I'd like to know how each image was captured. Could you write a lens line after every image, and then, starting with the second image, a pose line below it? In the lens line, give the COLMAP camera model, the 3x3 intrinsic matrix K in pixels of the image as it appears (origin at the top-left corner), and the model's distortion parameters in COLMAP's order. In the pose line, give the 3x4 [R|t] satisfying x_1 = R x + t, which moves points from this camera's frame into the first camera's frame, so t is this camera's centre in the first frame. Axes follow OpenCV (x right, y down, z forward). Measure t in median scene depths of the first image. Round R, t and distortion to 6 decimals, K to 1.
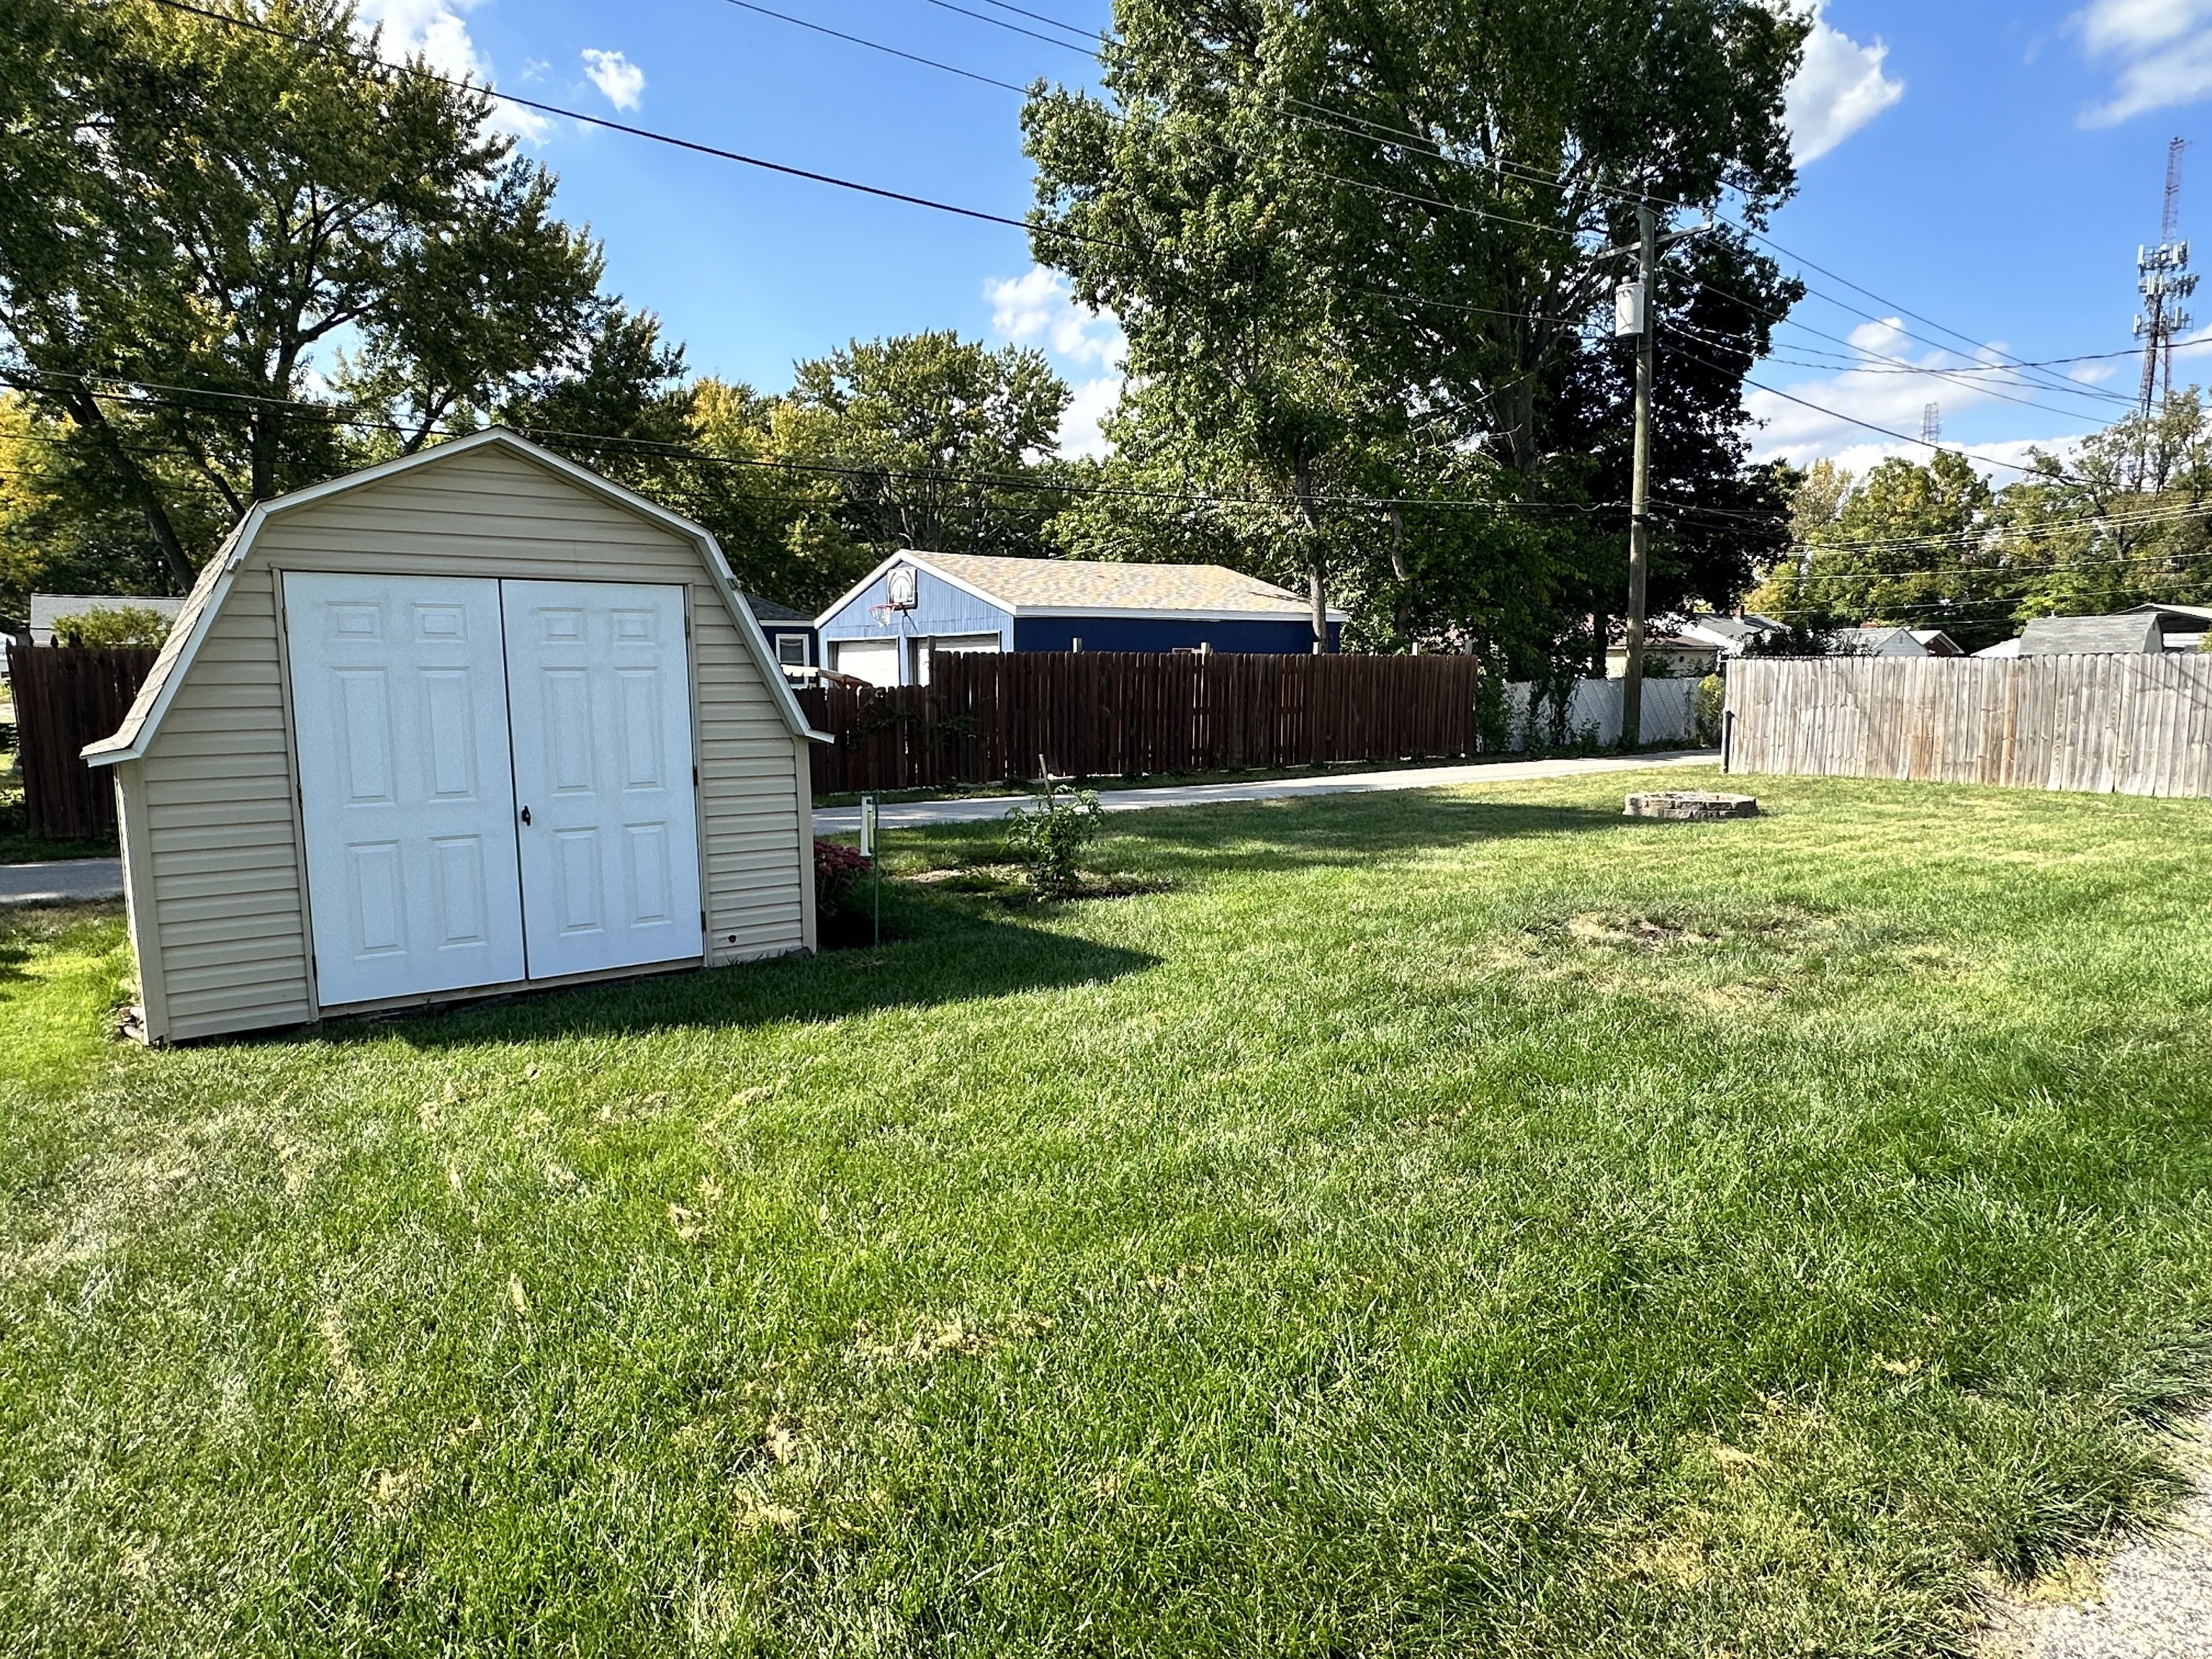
lens RADIAL K [[1354.2, 0, 1106.0], [0, 1354.2, 829.5], [0, 0, 1]] dist [0.012645, -0.002299]
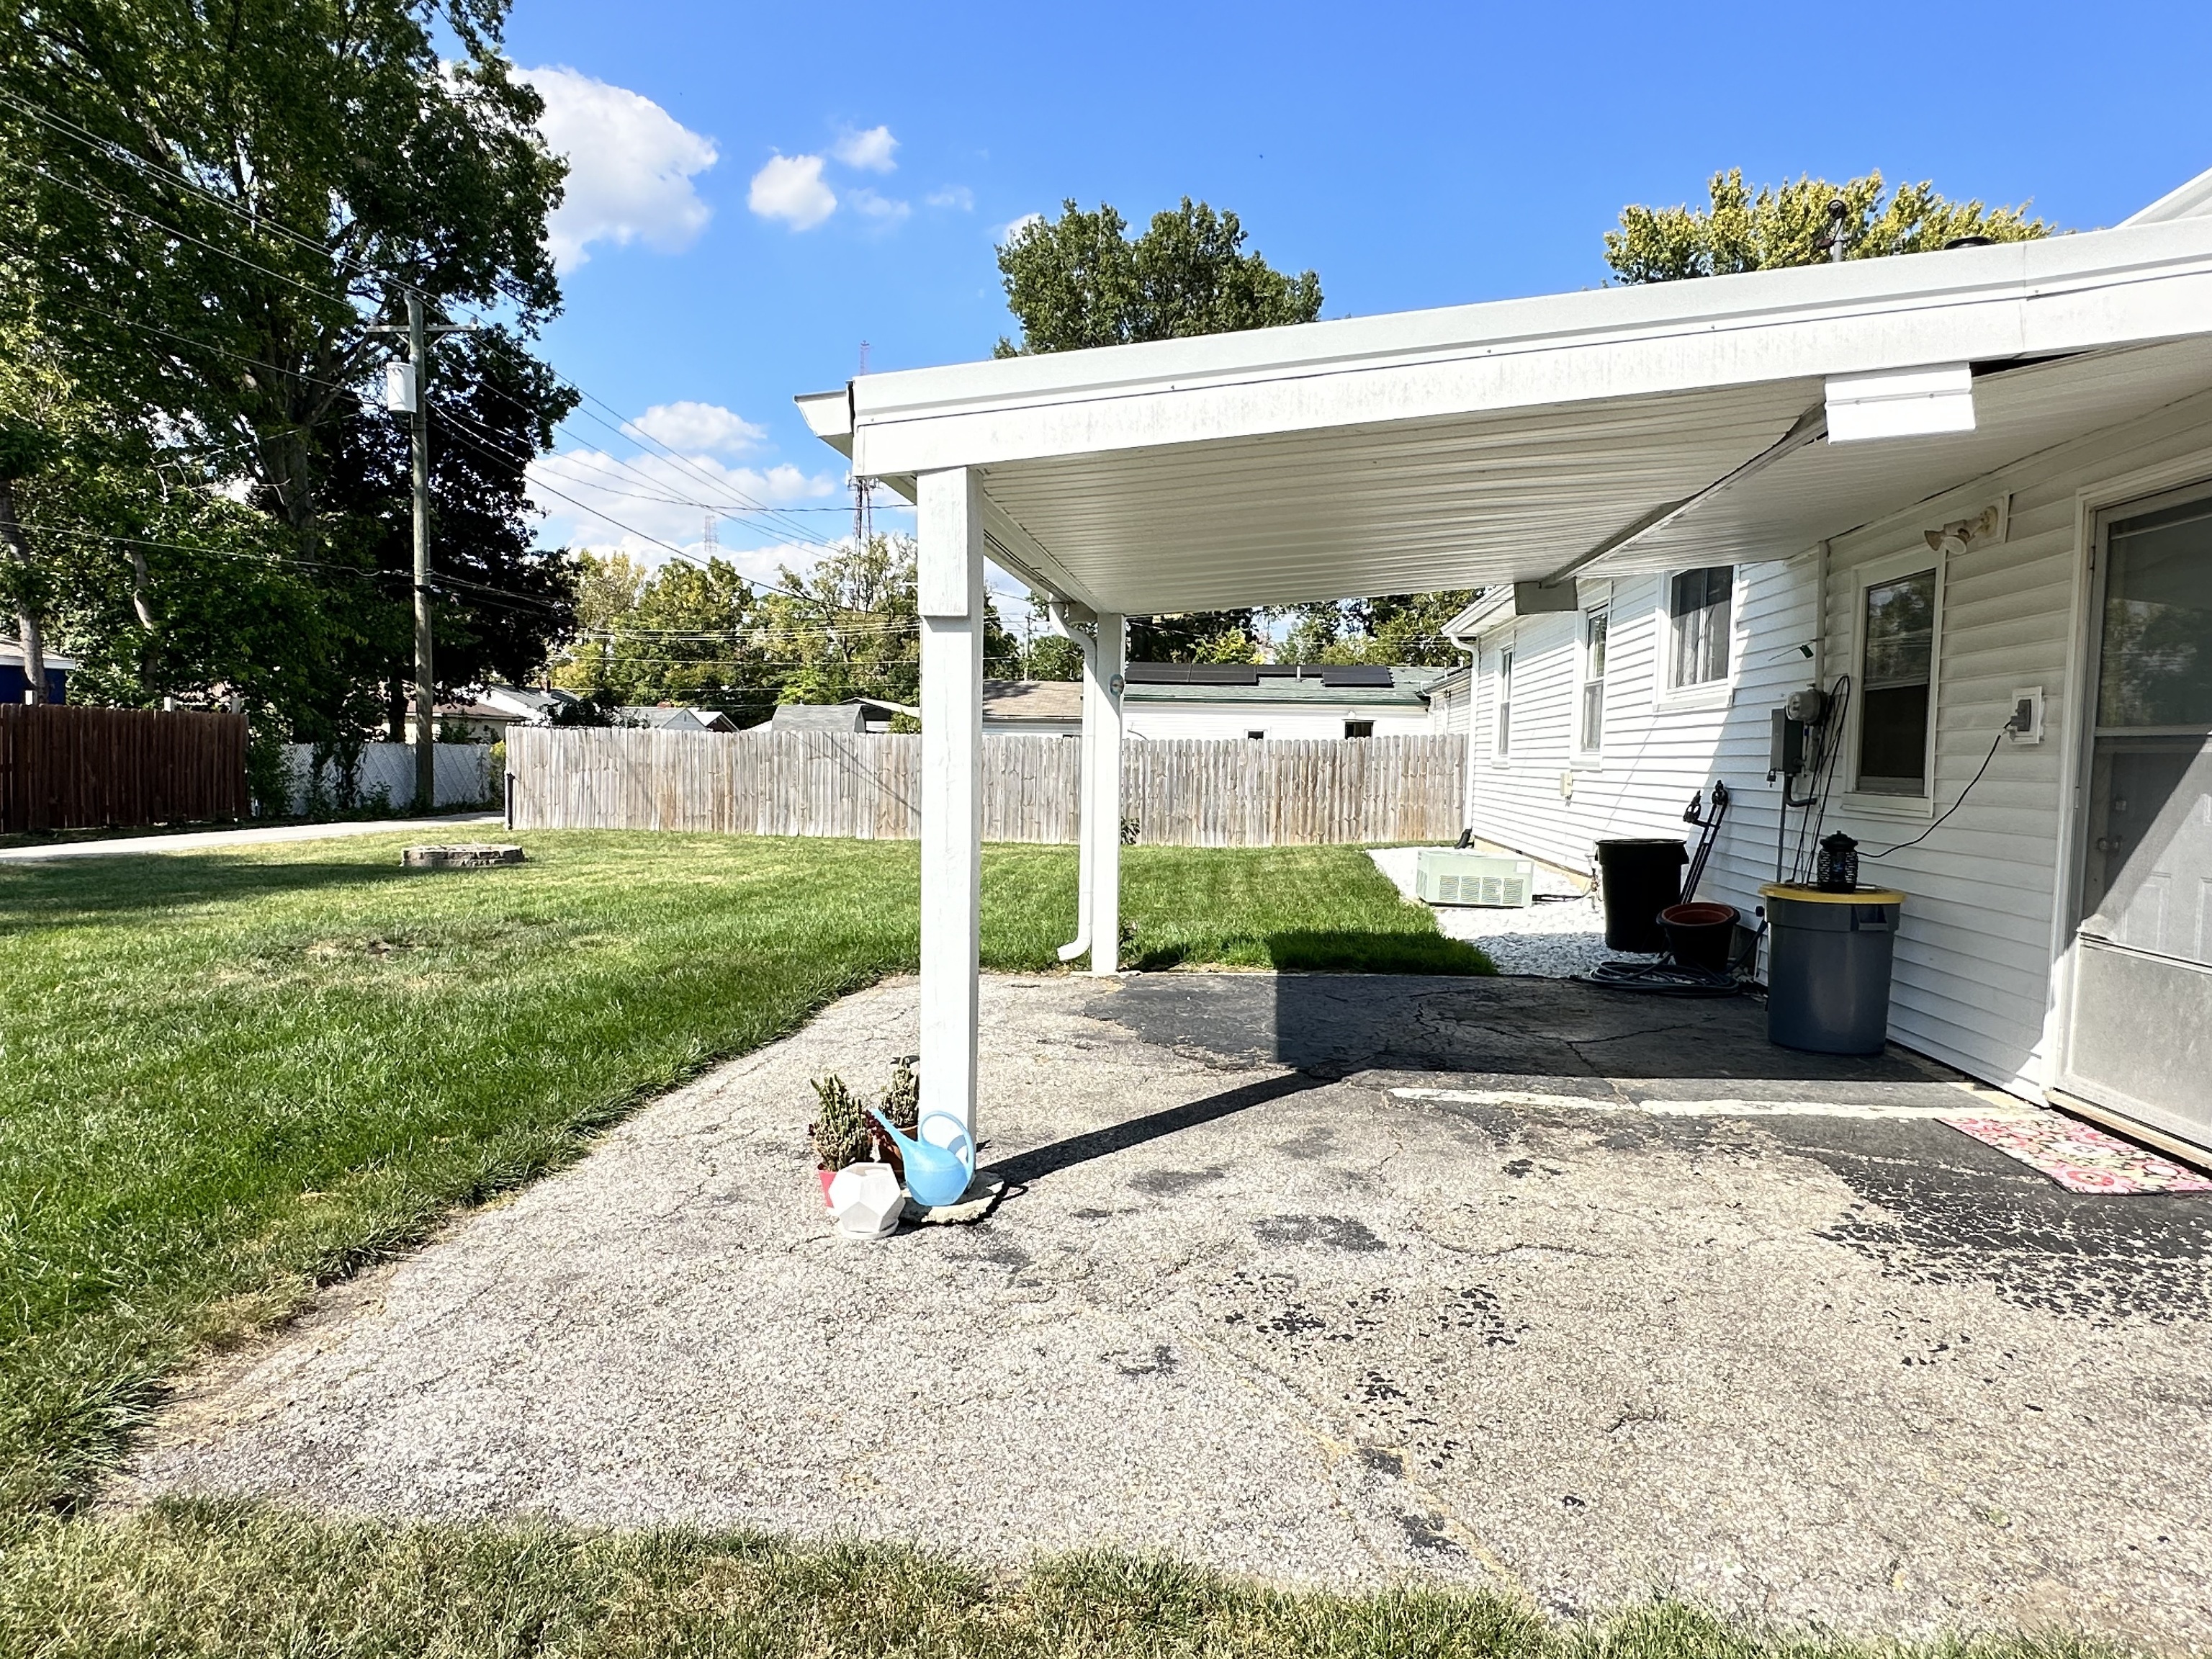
lens RADIAL K [[1344.4, 0, 1106.0], [0, 1344.4, 829.5], [0, 0, 1]] dist [-0.000484, 0.000471]
pose [[0.682502, -0.024104, 0.730487, -0.002499], [0.061965, 0.997766, -0.024971, 0.008256], [-0.728253, 0.062307, 0.682470, -0.047389]]
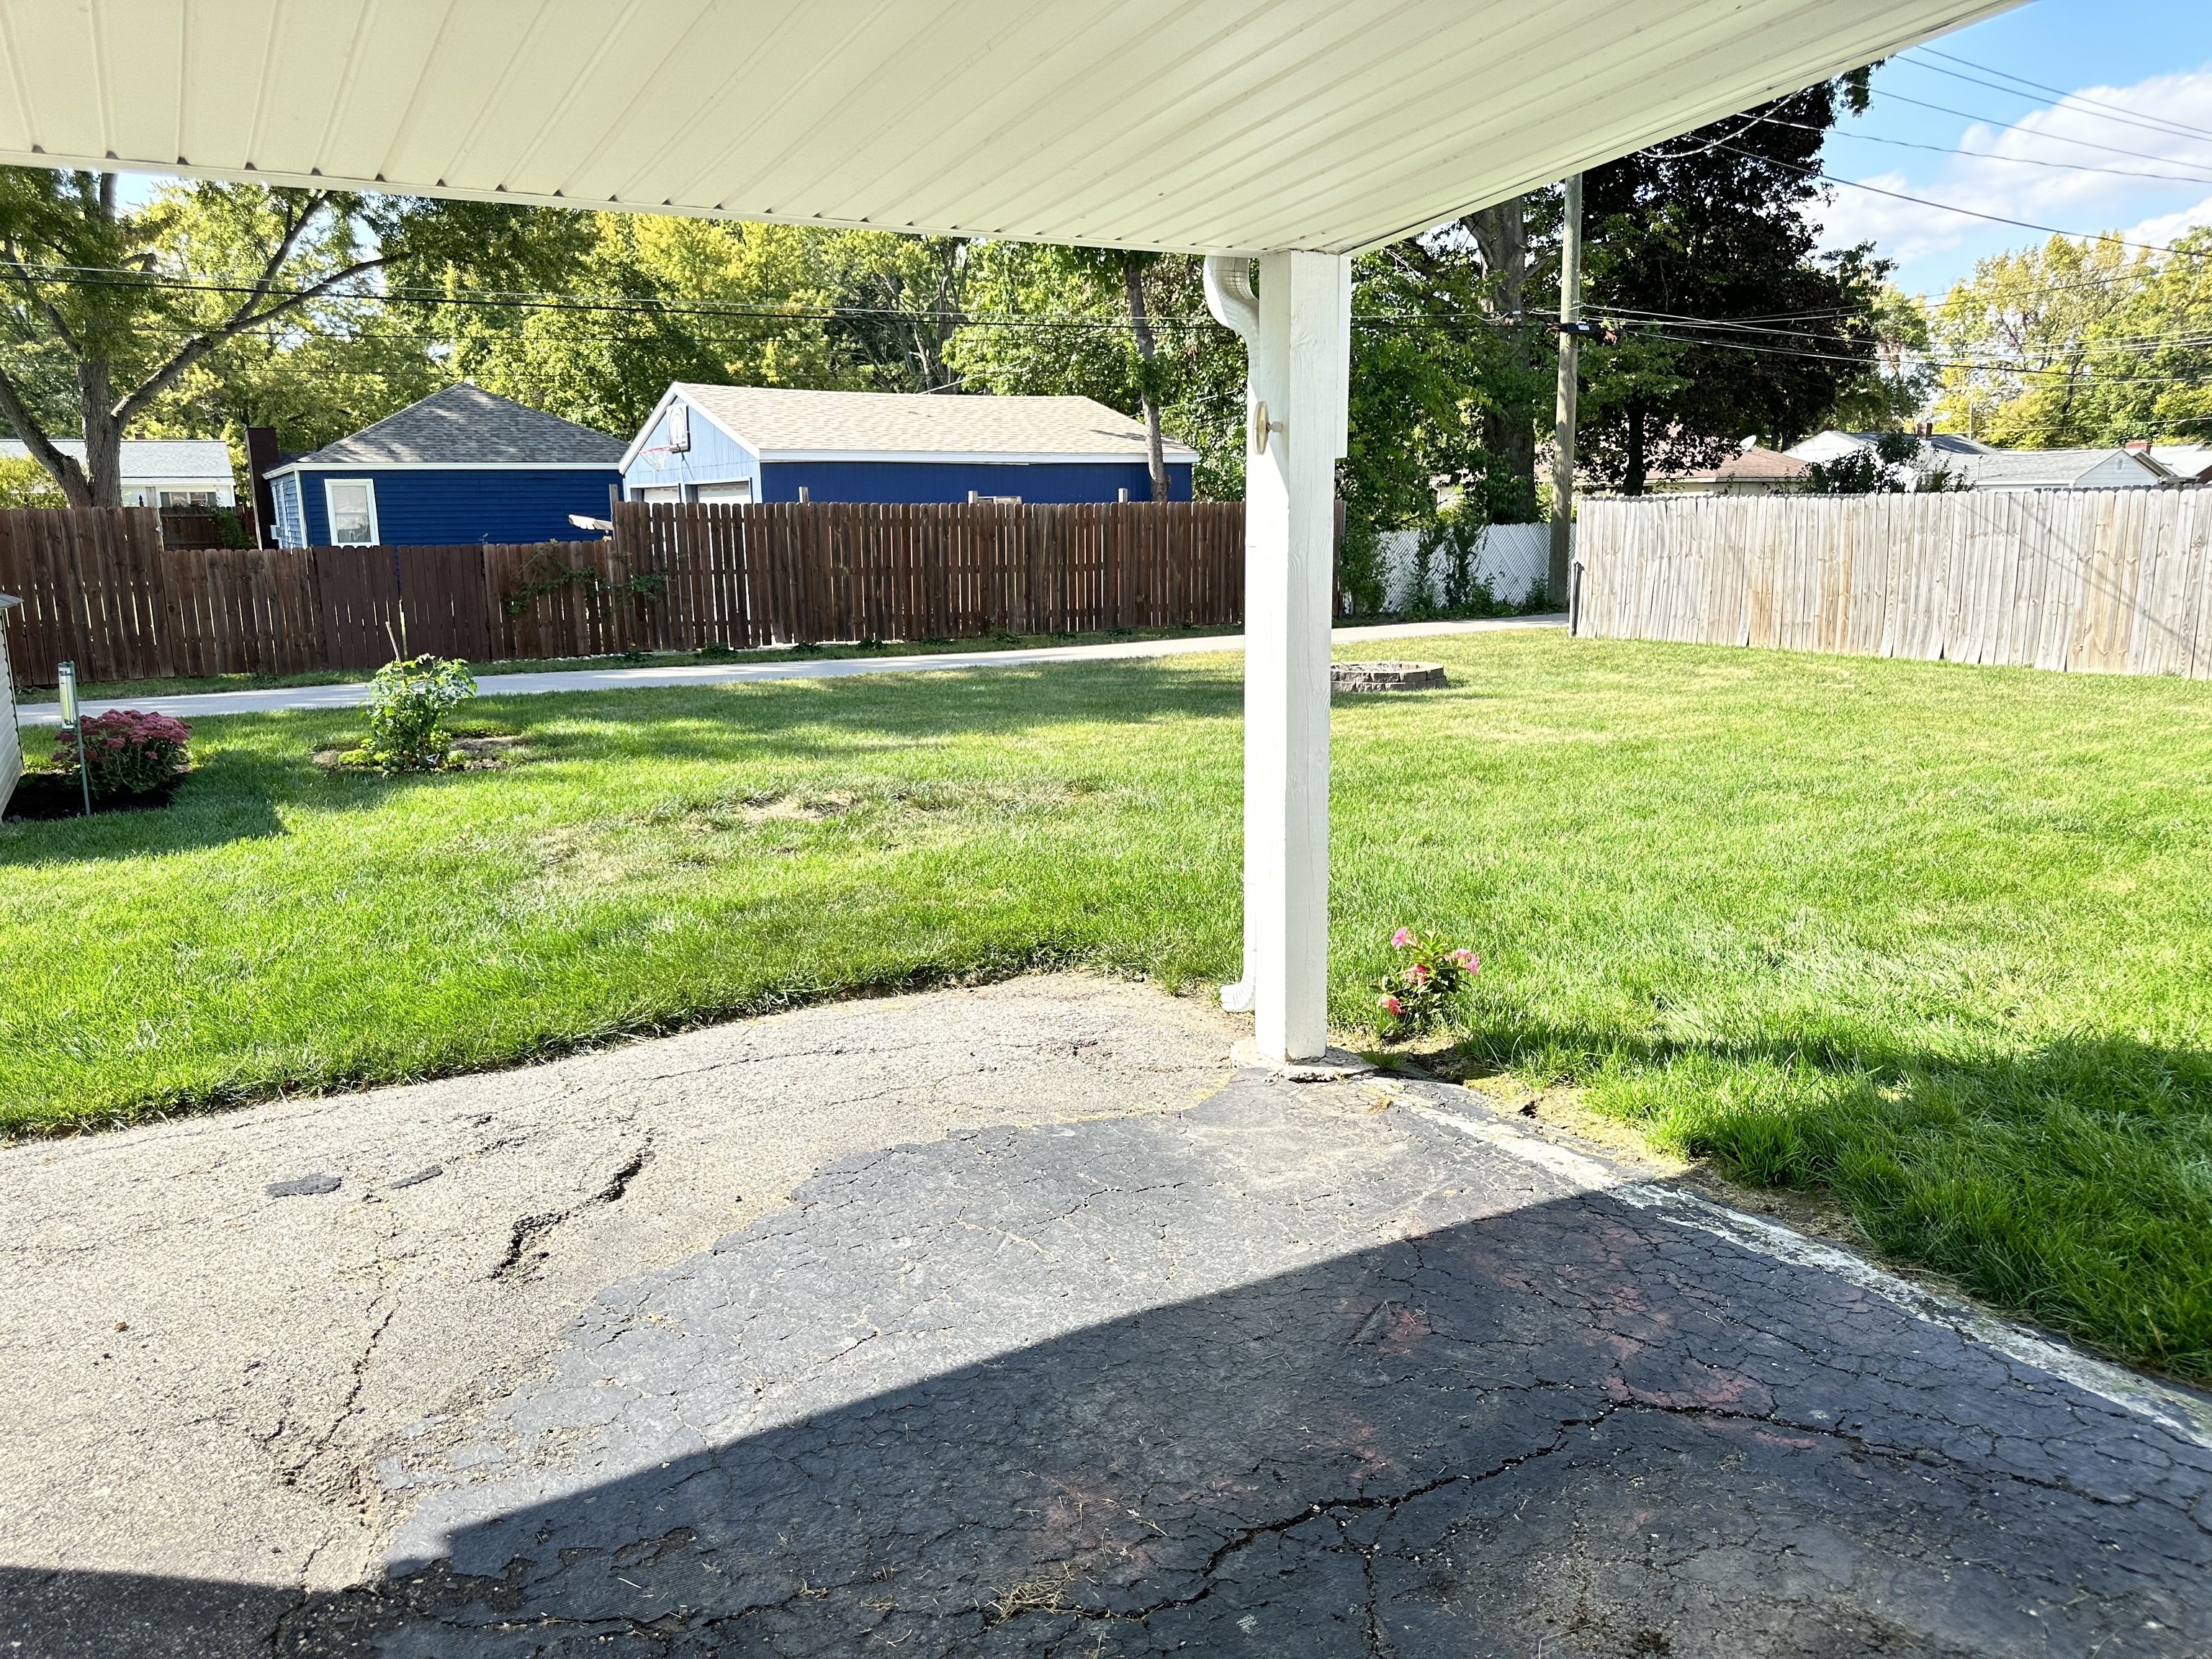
lens RADIAL K [[1585.4, 0, 1106.0], [0, 1585.4, 829.5], [0, 0, 1]] dist [0.078743, -0.085369]
pose [[0.996848, 0.006349, -0.079076, 0.139691], [-0.000061, 0.996853, 0.079267, -0.000218], [0.079330, -0.079013, 0.993712, -0.021073]]
